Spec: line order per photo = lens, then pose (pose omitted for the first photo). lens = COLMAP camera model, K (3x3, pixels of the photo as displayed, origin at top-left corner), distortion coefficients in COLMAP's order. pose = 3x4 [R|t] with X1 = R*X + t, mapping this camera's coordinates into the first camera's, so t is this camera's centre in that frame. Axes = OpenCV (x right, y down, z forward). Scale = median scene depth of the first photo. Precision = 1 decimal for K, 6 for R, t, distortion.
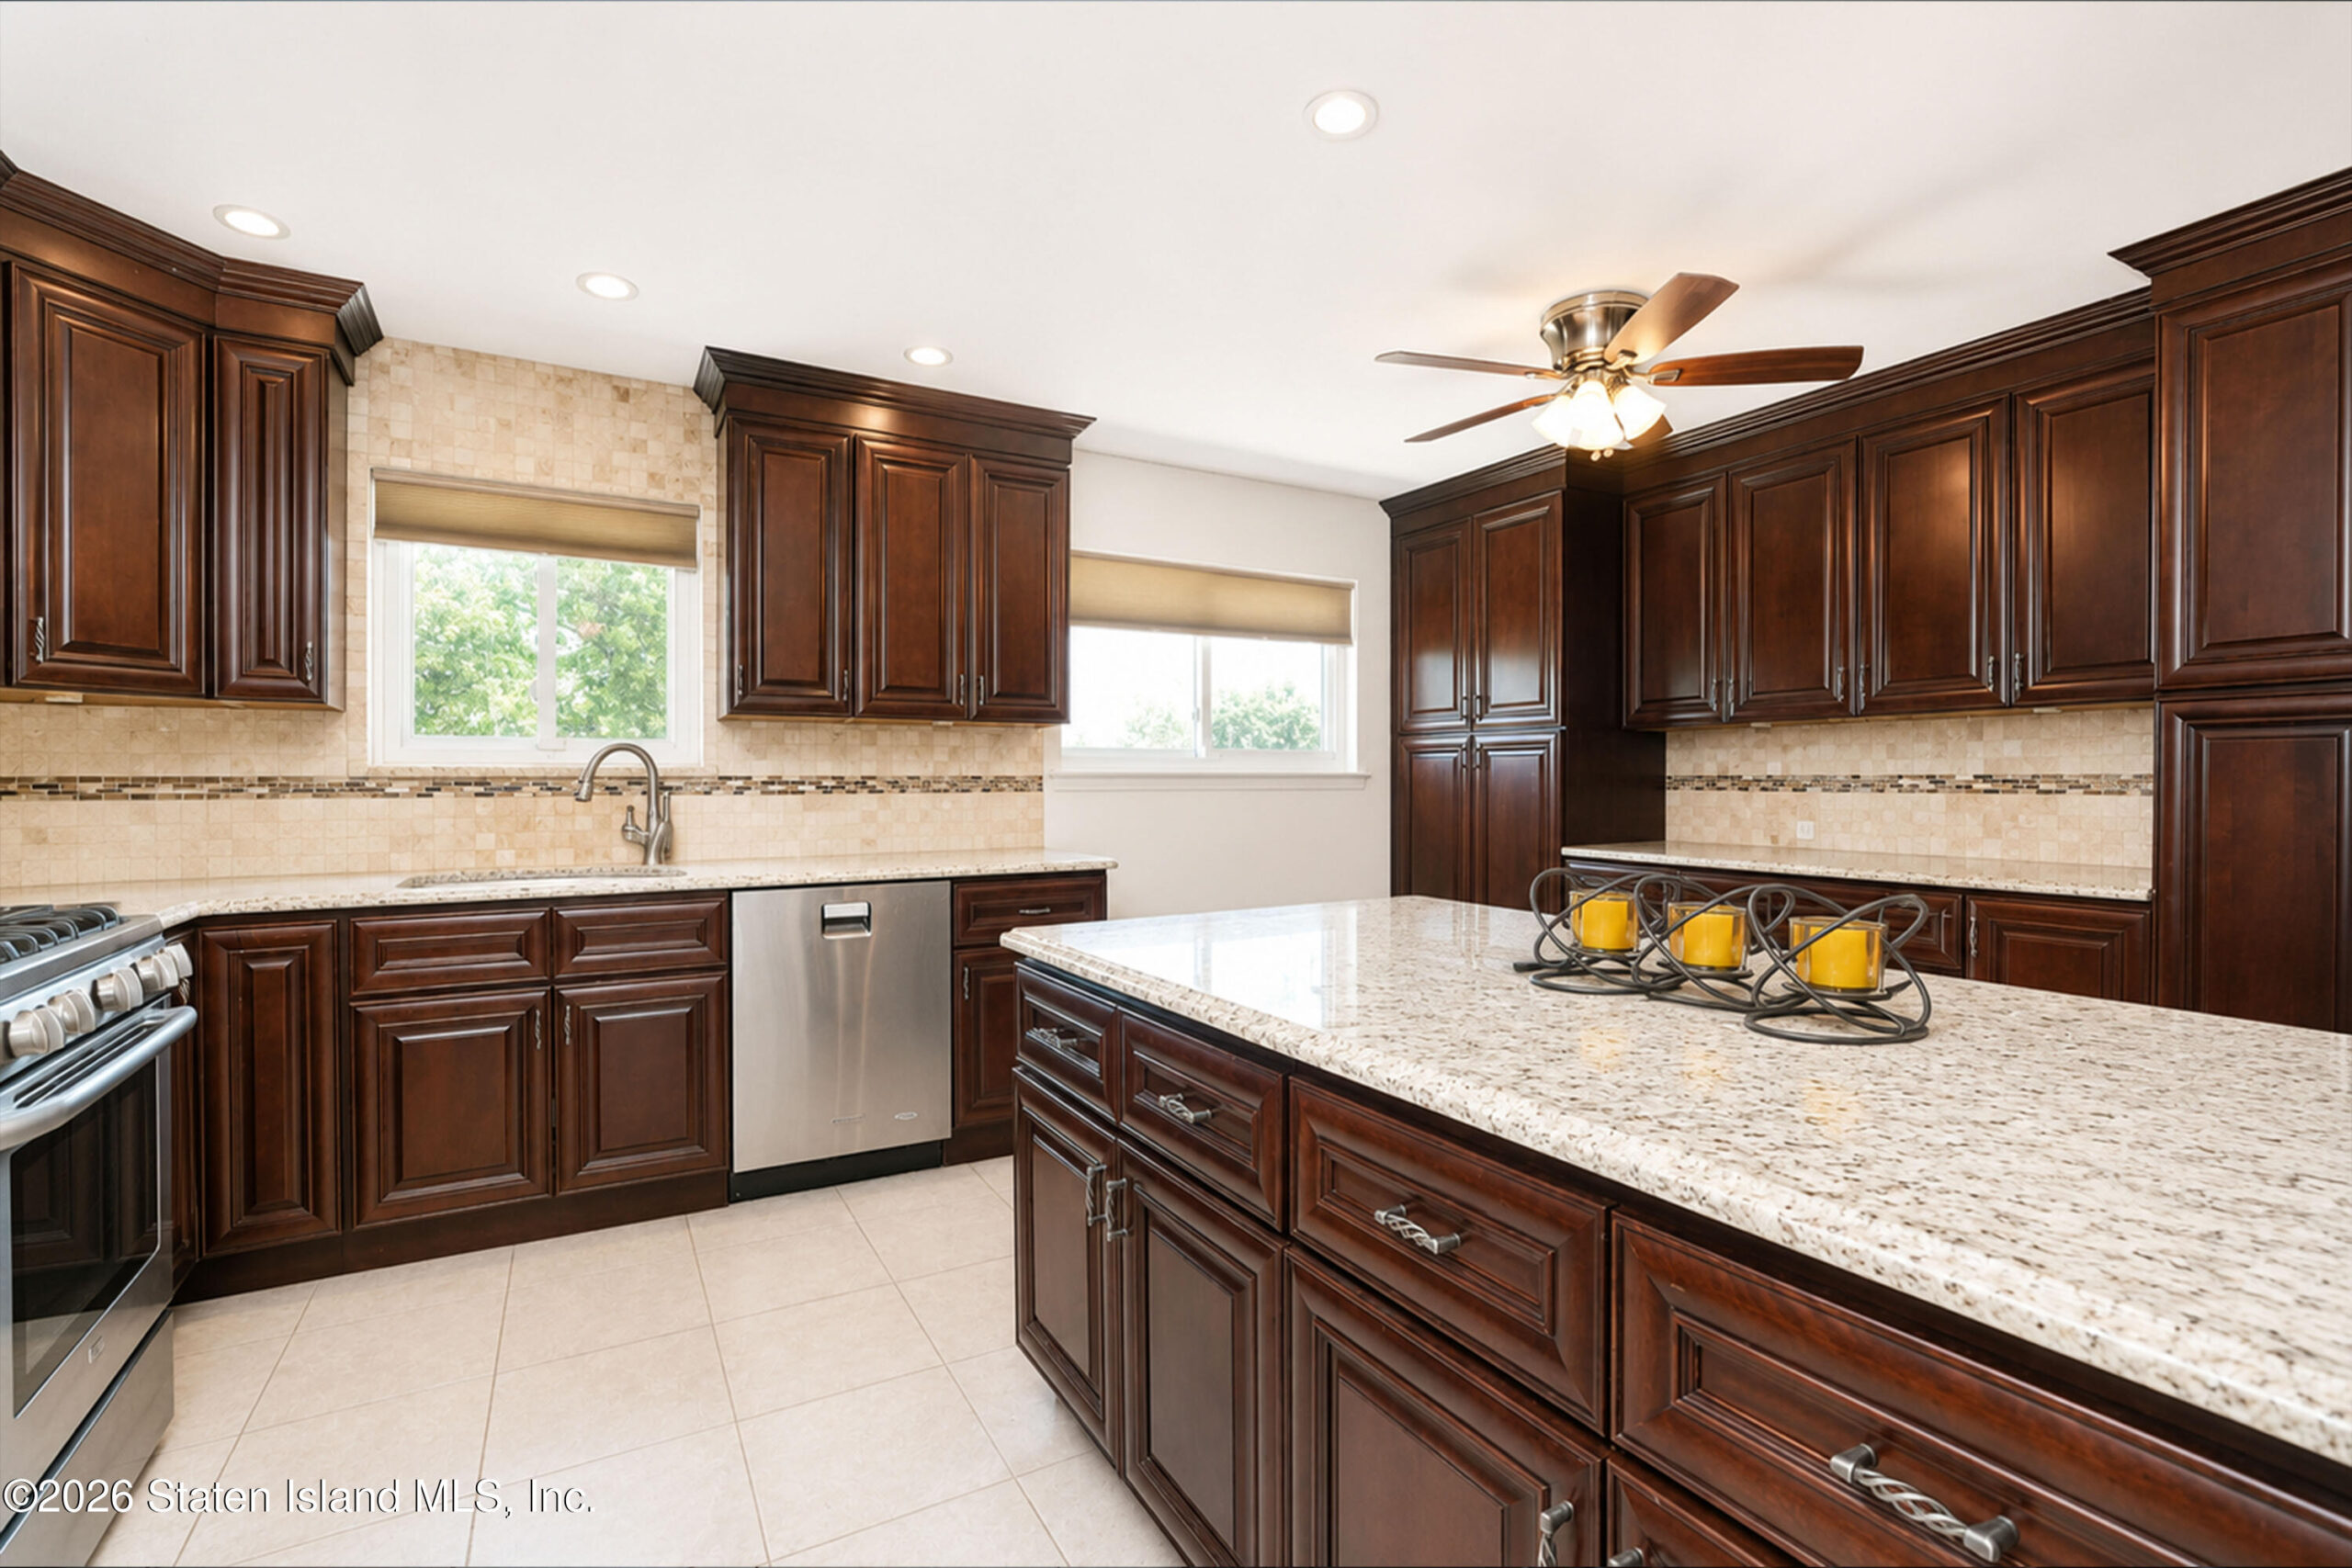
lens RADIAL K [[1079.0, 0, 1176.0], [0, 1079.0, 784.0], [0, 0, 1]] dist [0.000036, 0.000069]
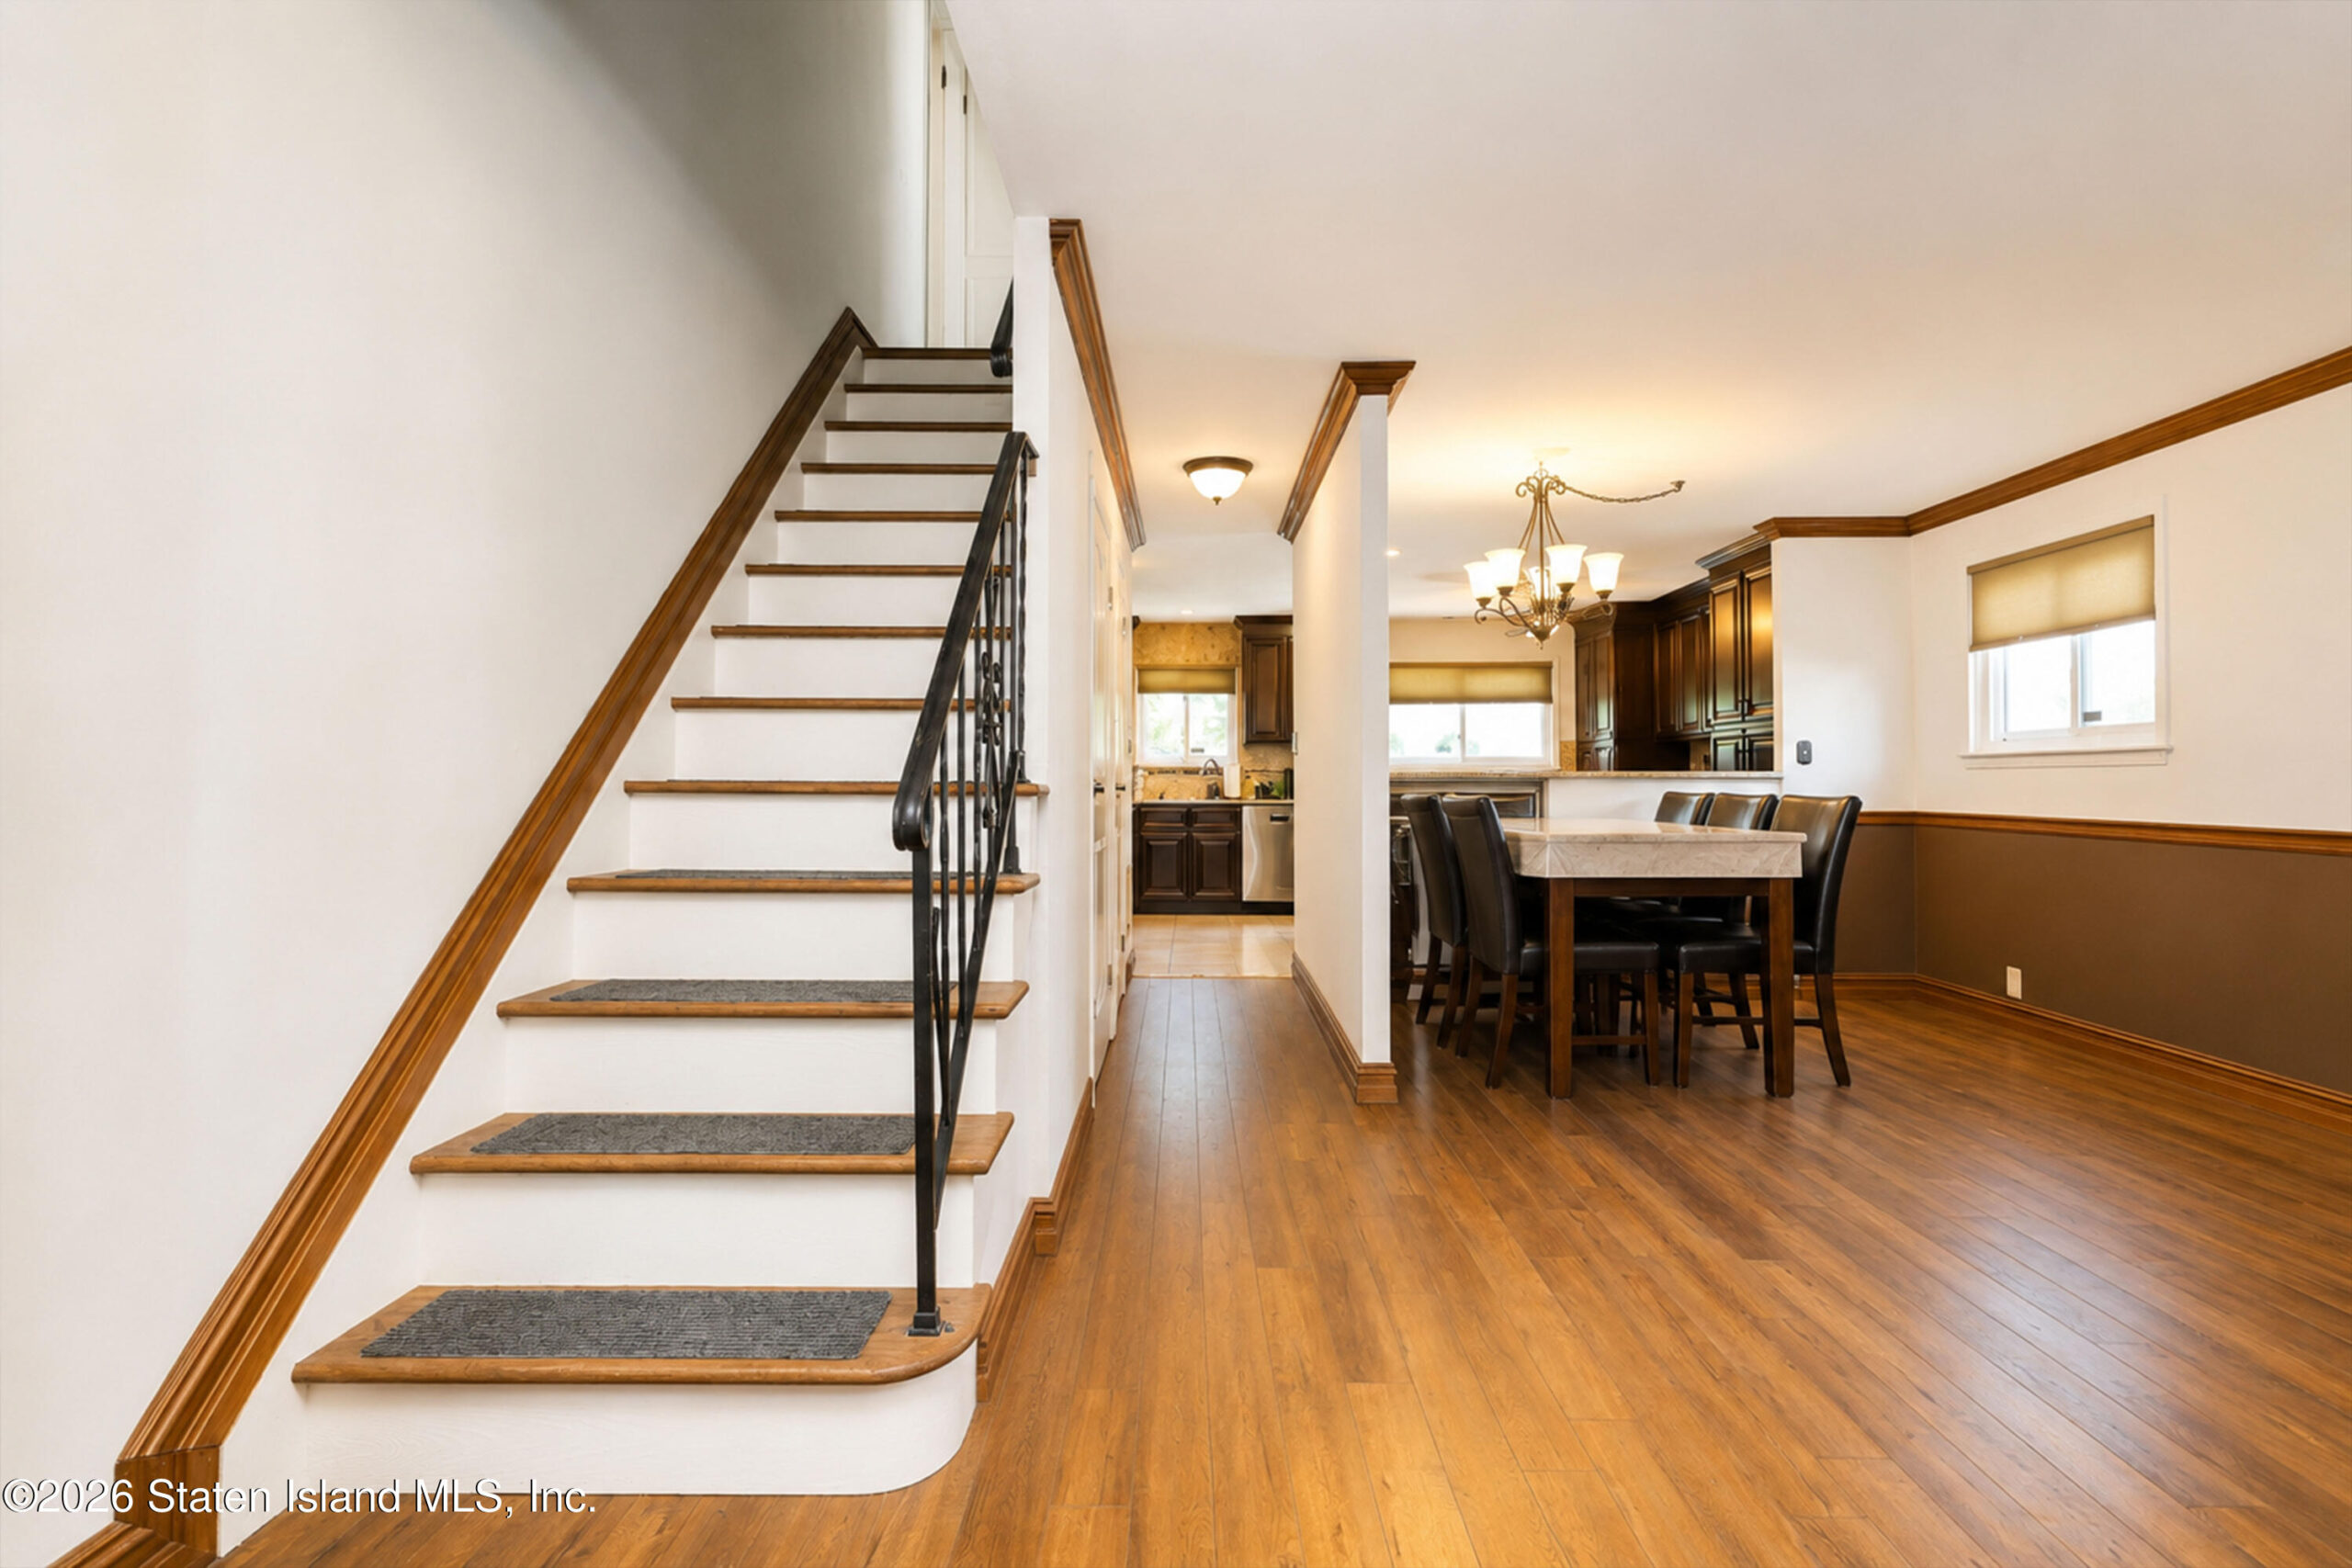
lens RADIAL K [[1033.6, 0, 1176.0], [0, 1033.6, 784.0], [0, 0, 1]] dist [-0.001353, 0.000082]
pose [[0.873314, 0.000338, -0.487157, 0.718742], [-0.004745, 0.999958, -0.007812, 0.056708], [0.487134, 0.009134, 0.873279, -1.386568]]
